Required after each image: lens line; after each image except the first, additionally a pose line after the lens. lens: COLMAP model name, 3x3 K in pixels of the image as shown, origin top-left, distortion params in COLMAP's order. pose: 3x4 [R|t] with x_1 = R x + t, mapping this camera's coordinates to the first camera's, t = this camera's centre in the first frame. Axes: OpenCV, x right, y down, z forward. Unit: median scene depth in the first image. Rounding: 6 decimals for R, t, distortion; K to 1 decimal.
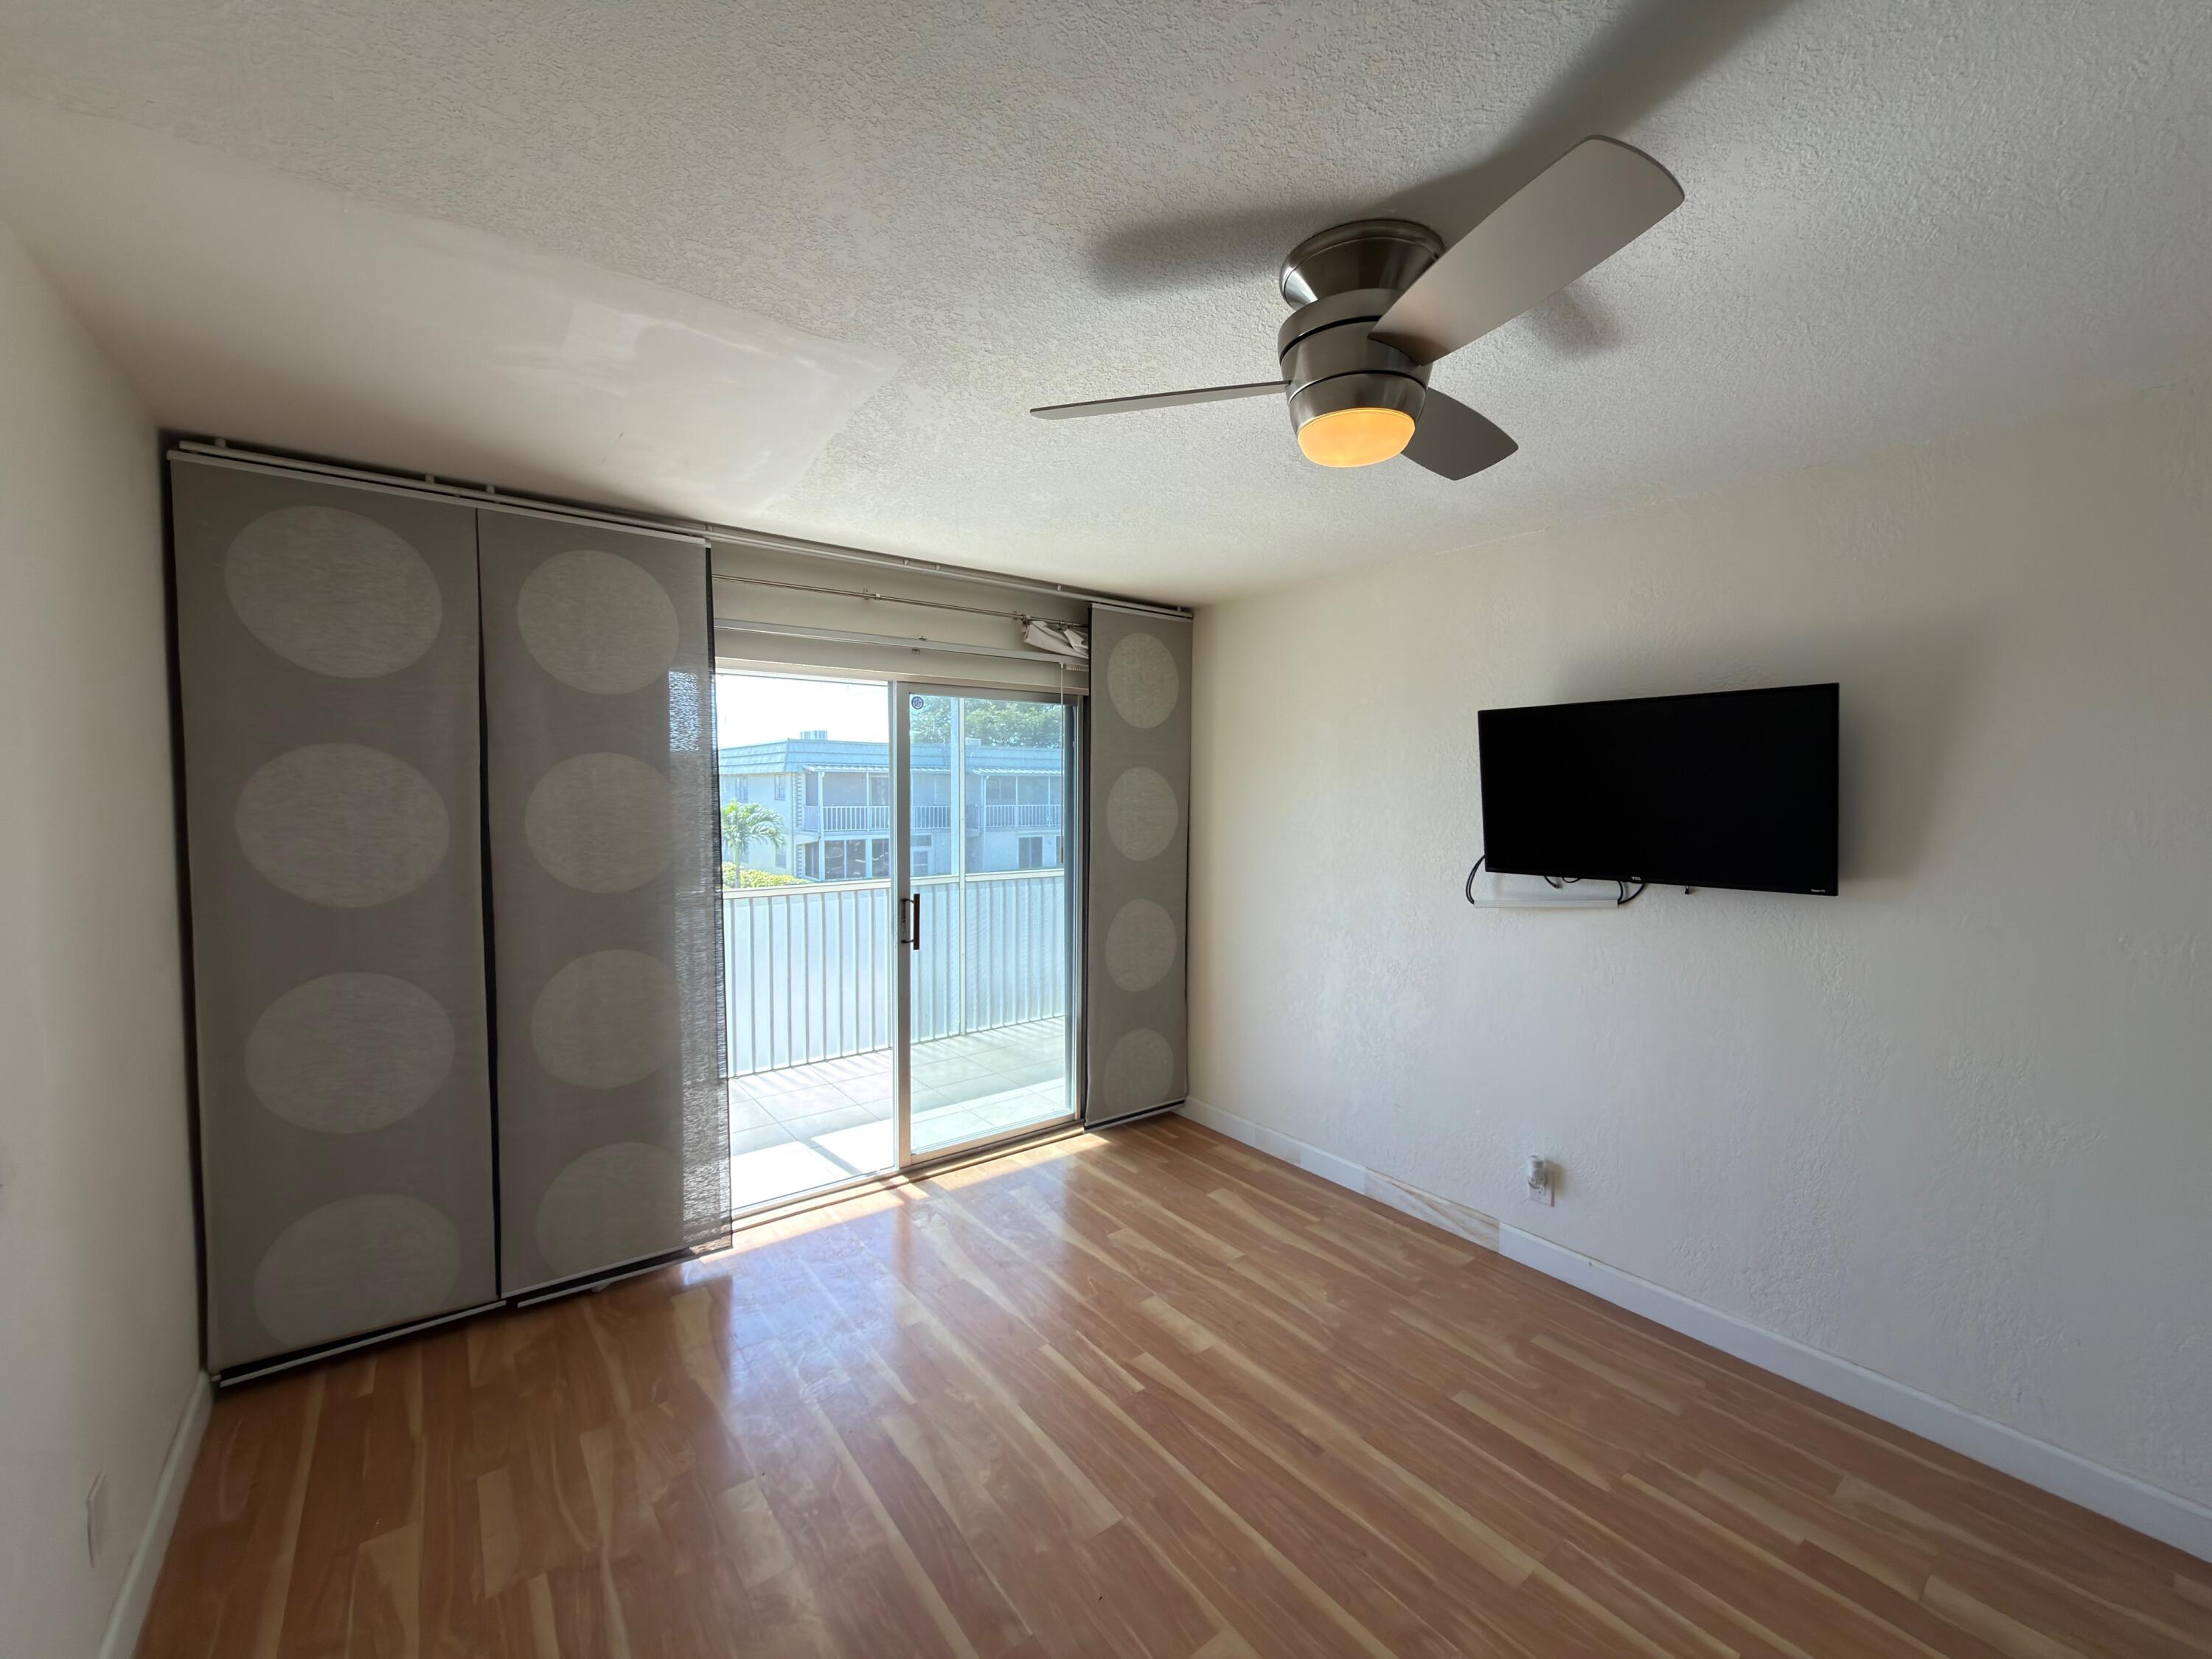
lens RADIAL K [[888.7, 0, 1108.9], [0, 888.7, 833.1], [0, 0, 1]] dist [0.012591, -0.001221]
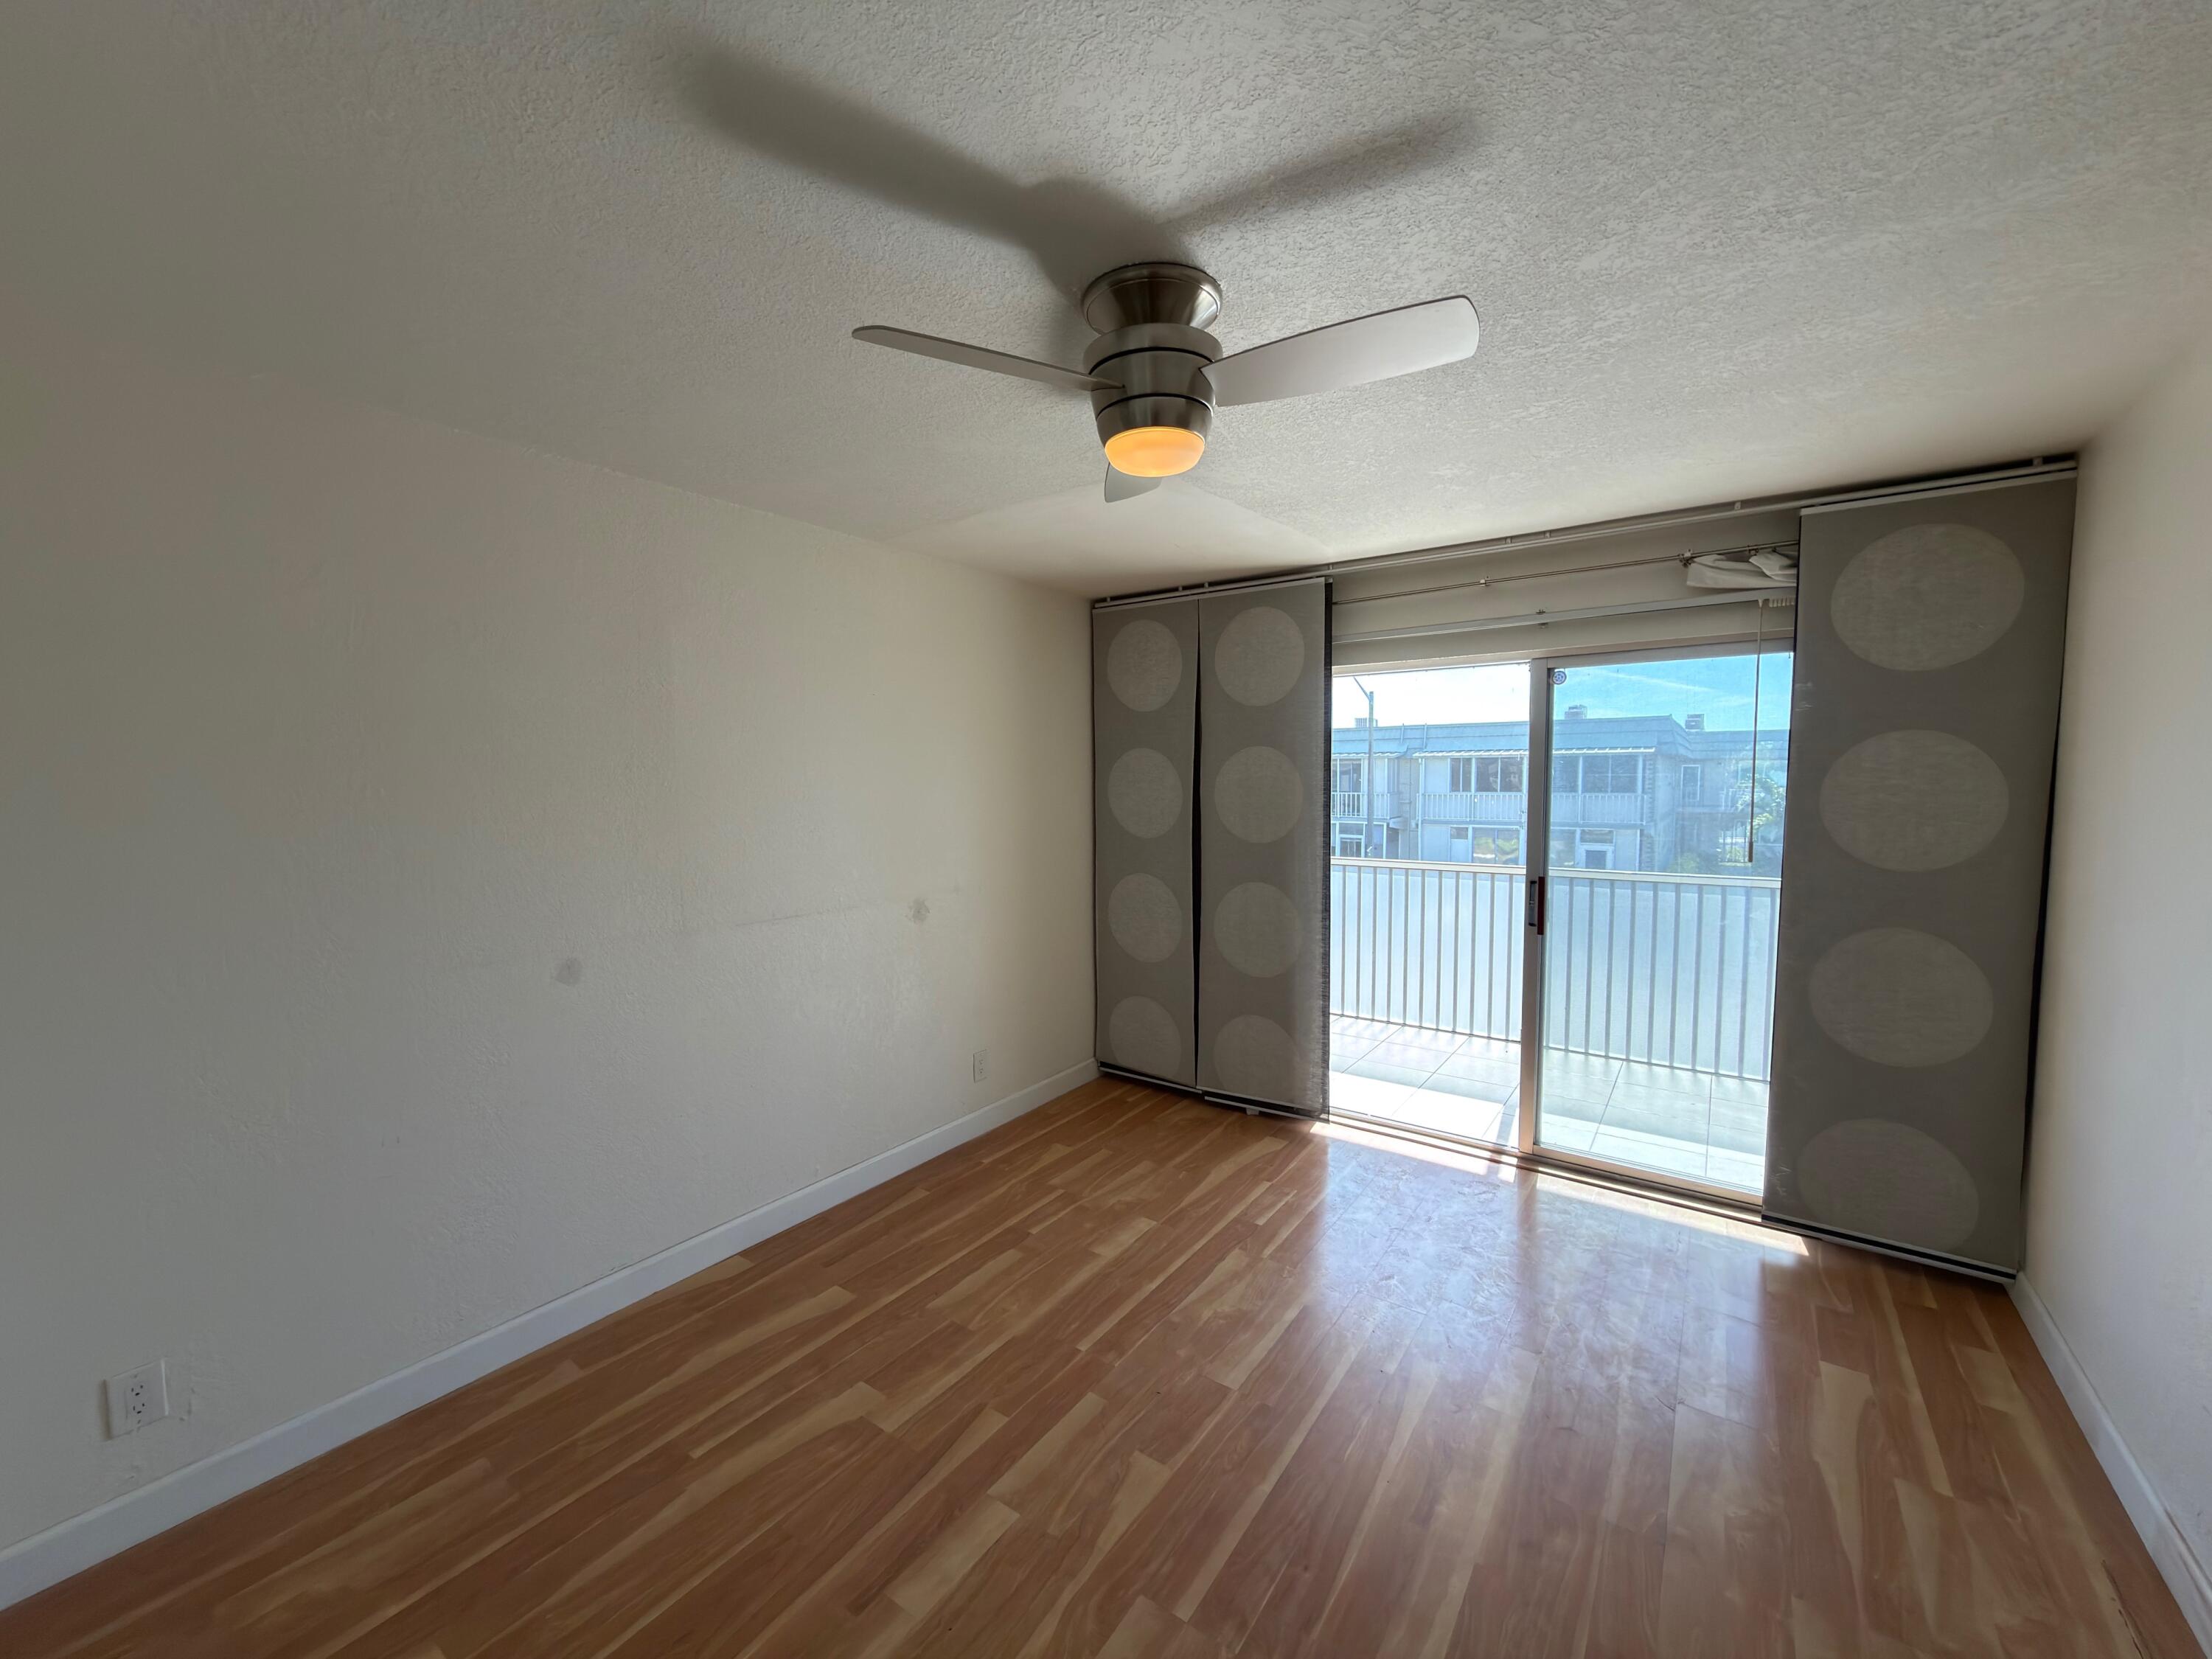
lens RADIAL K [[888.7, 0, 1099.0], [0, 888.7, 837.6], [0, 0, 1]] dist [0.012591, -0.001221]
pose [[0.288304, 0.062981, -0.955465, 0.611832], [-0.039112, 0.997776, 0.053968, -0.008948], [0.956740, 0.021811, 0.290127, 0.279397]]
